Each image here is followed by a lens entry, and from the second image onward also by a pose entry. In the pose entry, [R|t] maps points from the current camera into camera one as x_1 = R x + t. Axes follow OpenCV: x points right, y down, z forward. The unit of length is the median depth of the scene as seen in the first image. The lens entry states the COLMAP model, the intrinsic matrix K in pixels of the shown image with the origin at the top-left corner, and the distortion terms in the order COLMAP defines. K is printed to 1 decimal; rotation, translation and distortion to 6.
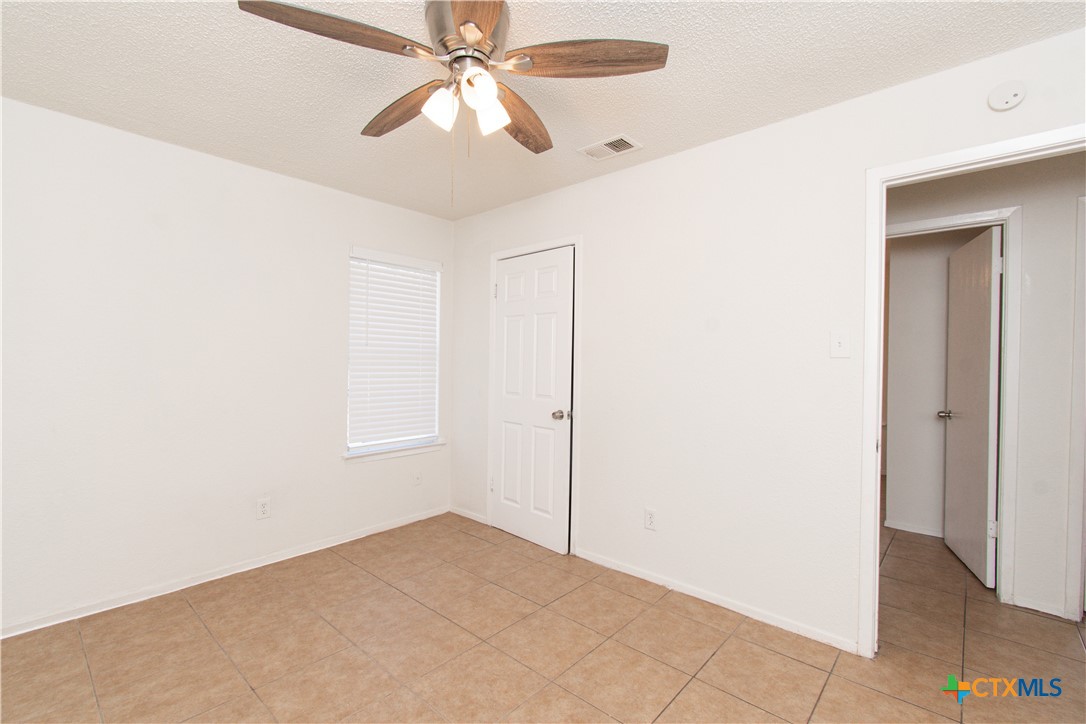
lens RADIAL K [[475.8, 0, 539.7], [0, 475.8, 358.6], [0, 0, 1]] dist [0.001603, -0.000755]
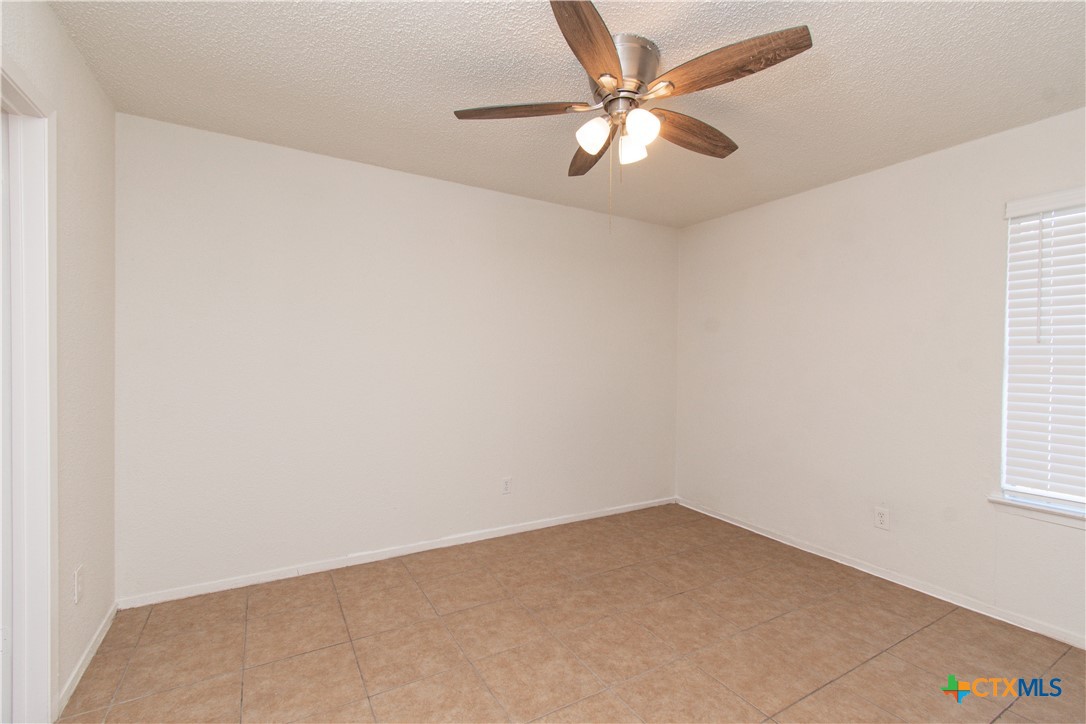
lens RADIAL K [[475.8, 0, 551.3], [0, 475.8, 359.8], [0, 0, 1]] dist [0.001603, -0.000755]
pose [[-0.291458, -0.012406, -0.956503, 0.549492], [-0.006366, 0.999919, -0.011029, 0.008677], [0.956562, 0.002874, -0.291513, 0.648267]]
